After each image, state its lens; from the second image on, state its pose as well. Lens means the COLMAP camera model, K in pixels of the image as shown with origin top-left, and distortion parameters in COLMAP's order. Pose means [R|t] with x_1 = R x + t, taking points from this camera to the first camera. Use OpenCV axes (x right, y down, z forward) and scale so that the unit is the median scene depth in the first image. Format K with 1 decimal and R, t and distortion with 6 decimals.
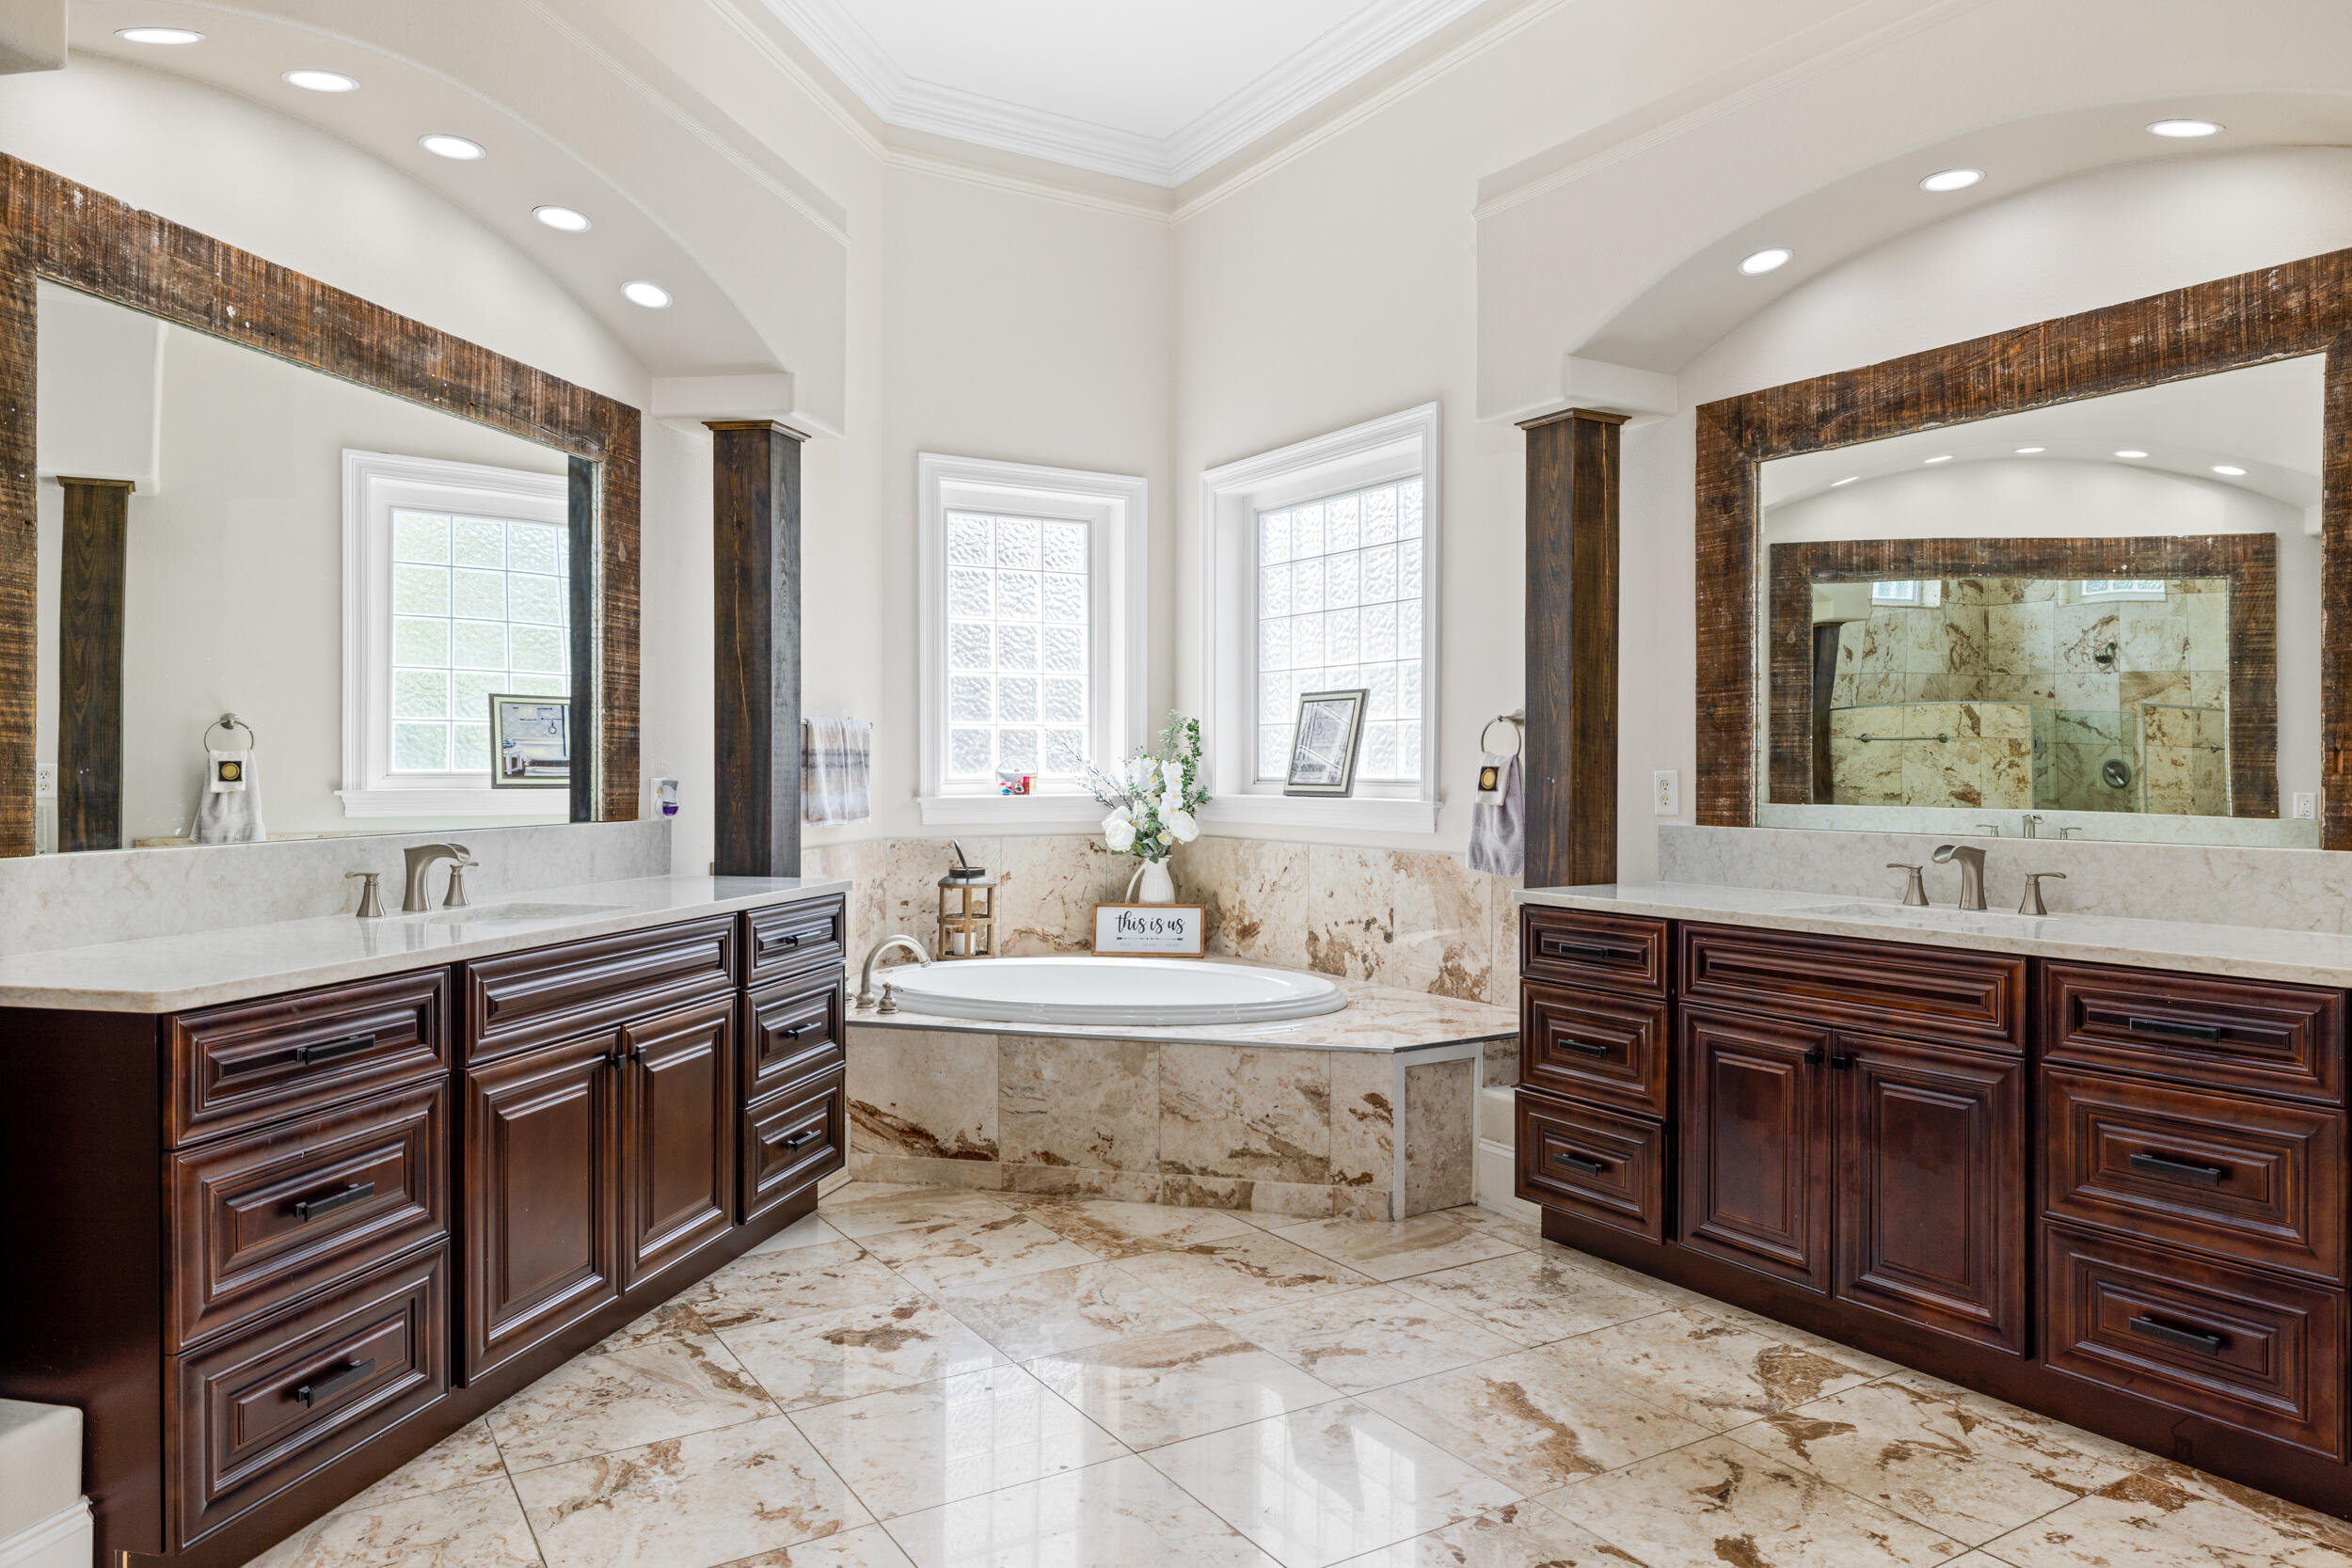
lens RADIAL K [[1558.8, 0, 1176.7], [0, 1558.8, 774.4], [0, 0, 1]] dist [-0.004401, 0.000693]
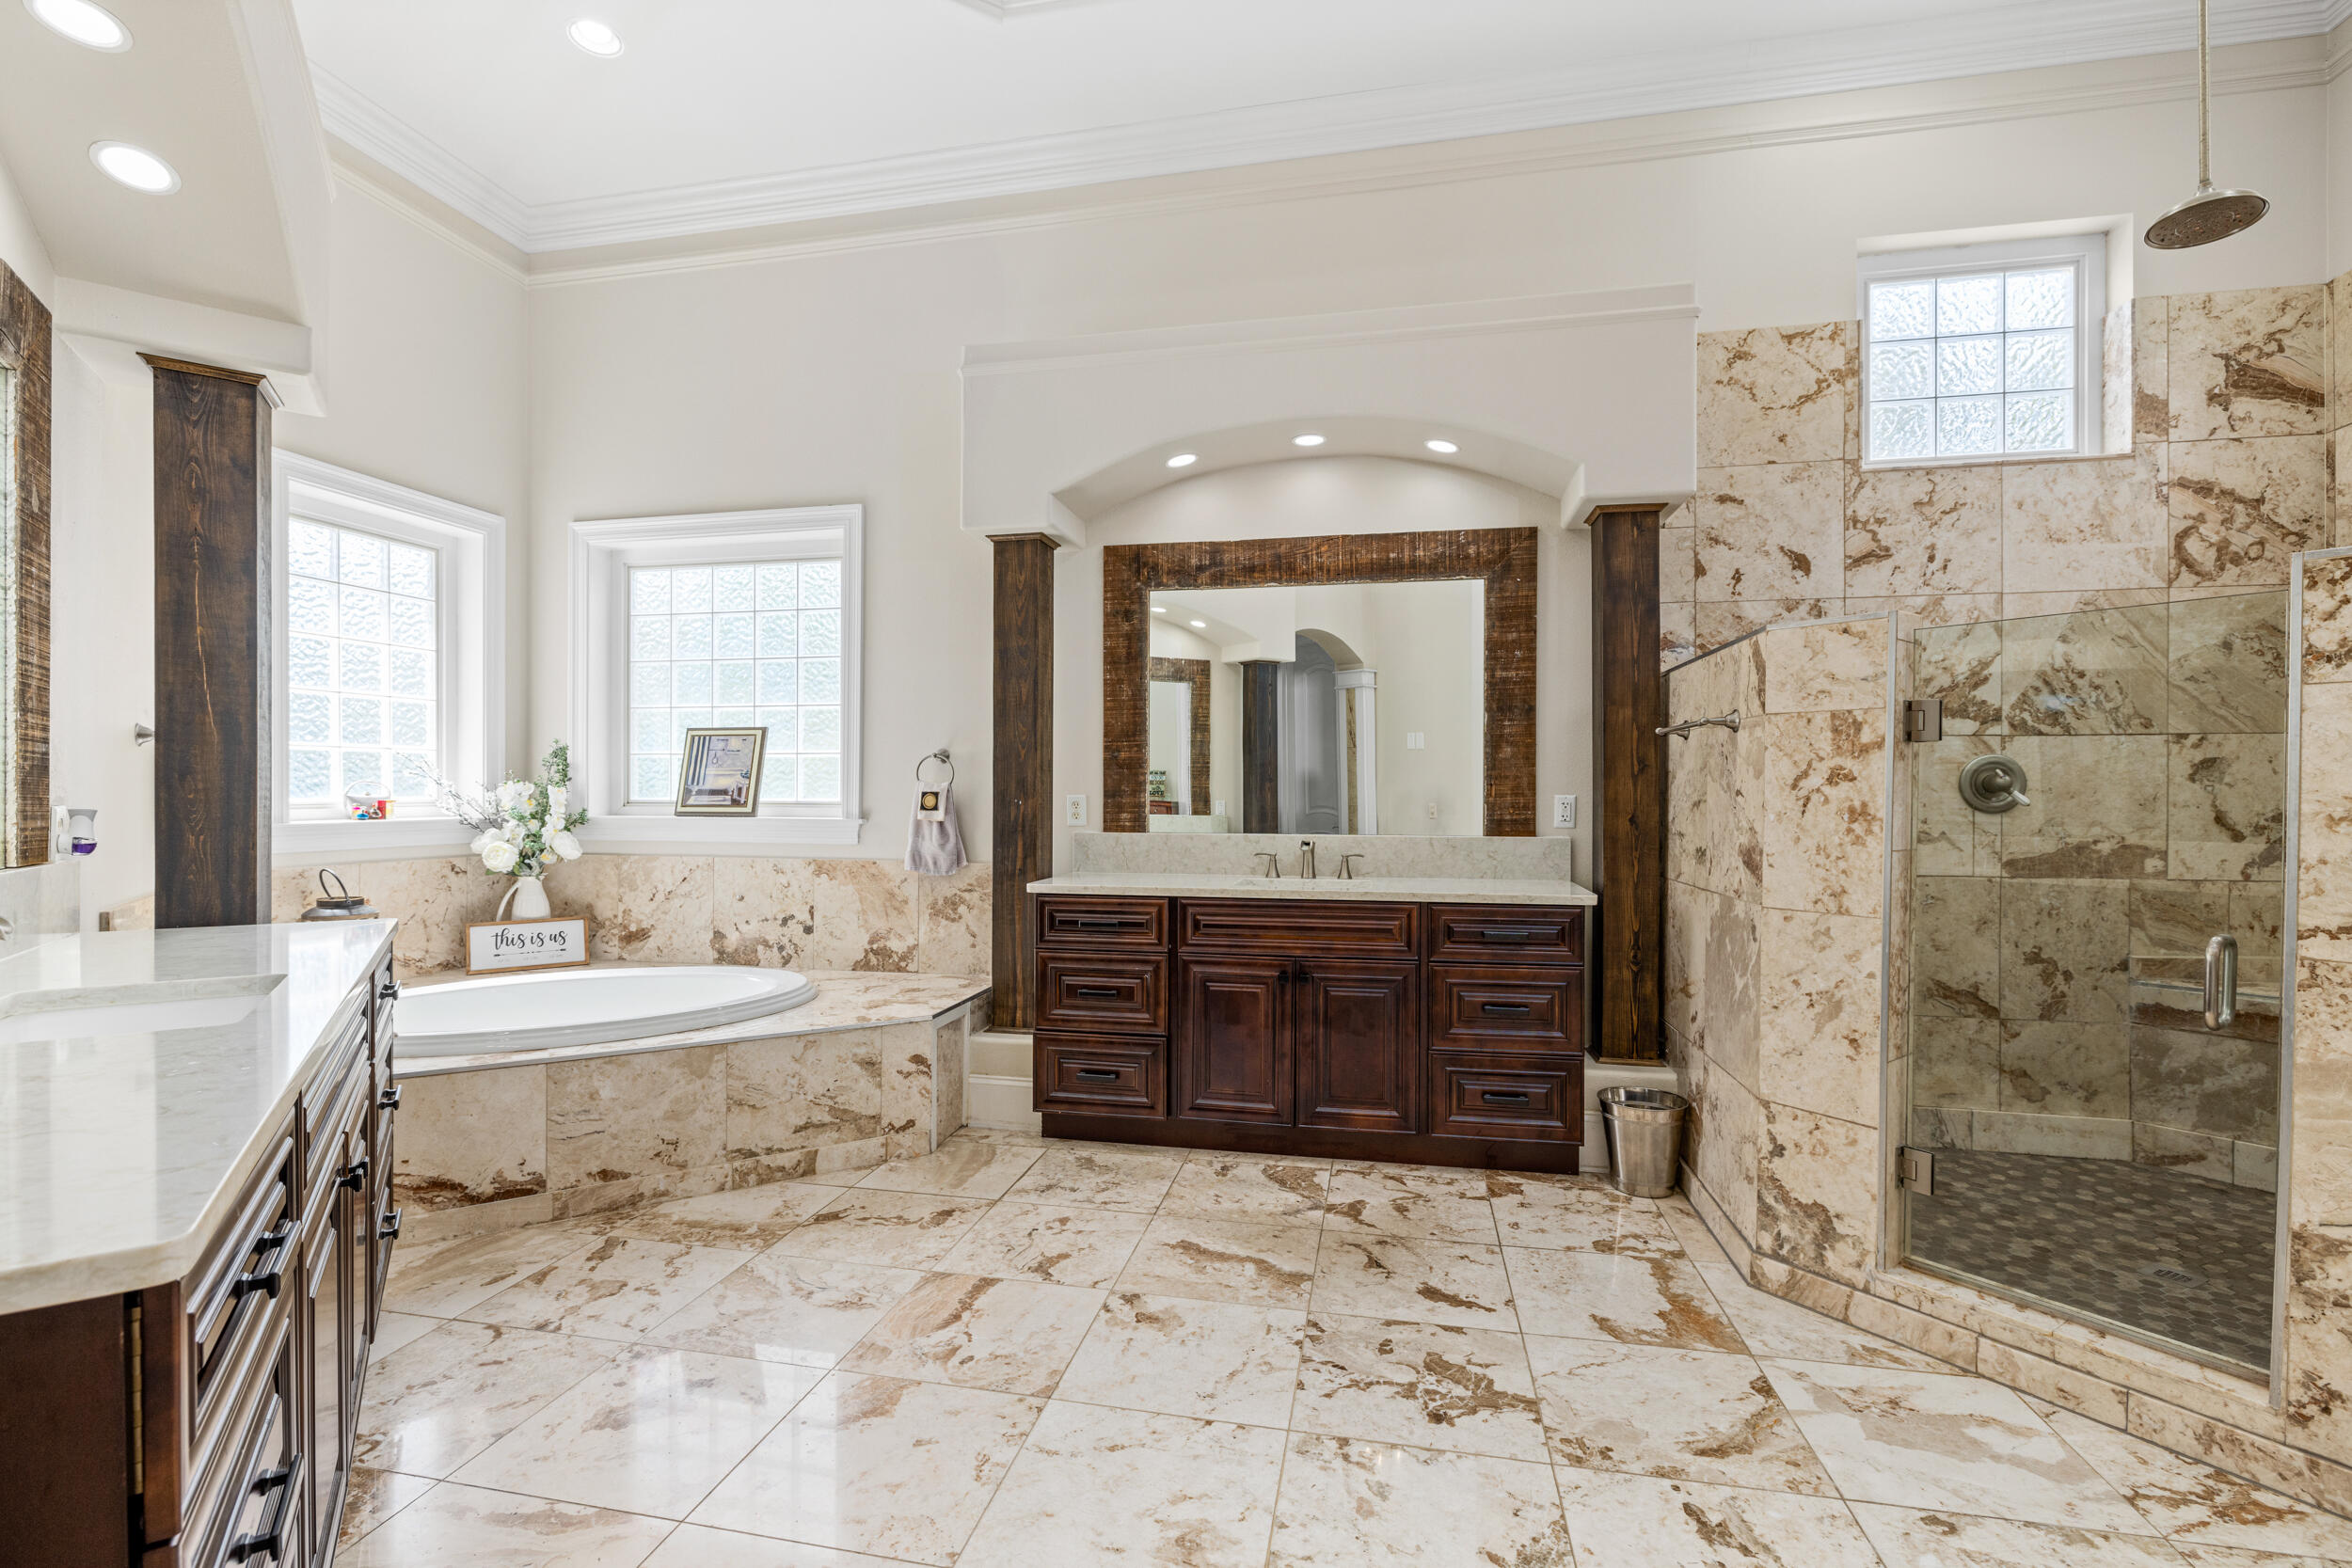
lens RADIAL K [[1059.1, 0, 1177.4], [0, 1059.1, 796.7], [0, 0, 1]] dist [-0.012740, 0.001034]
pose [[0.684774, -0.002241, 0.728752, -0.342406], [0.000957, 0.999997, 0.002176, -0.002883], [-0.728755, -0.000792, 0.684774, 0.266822]]
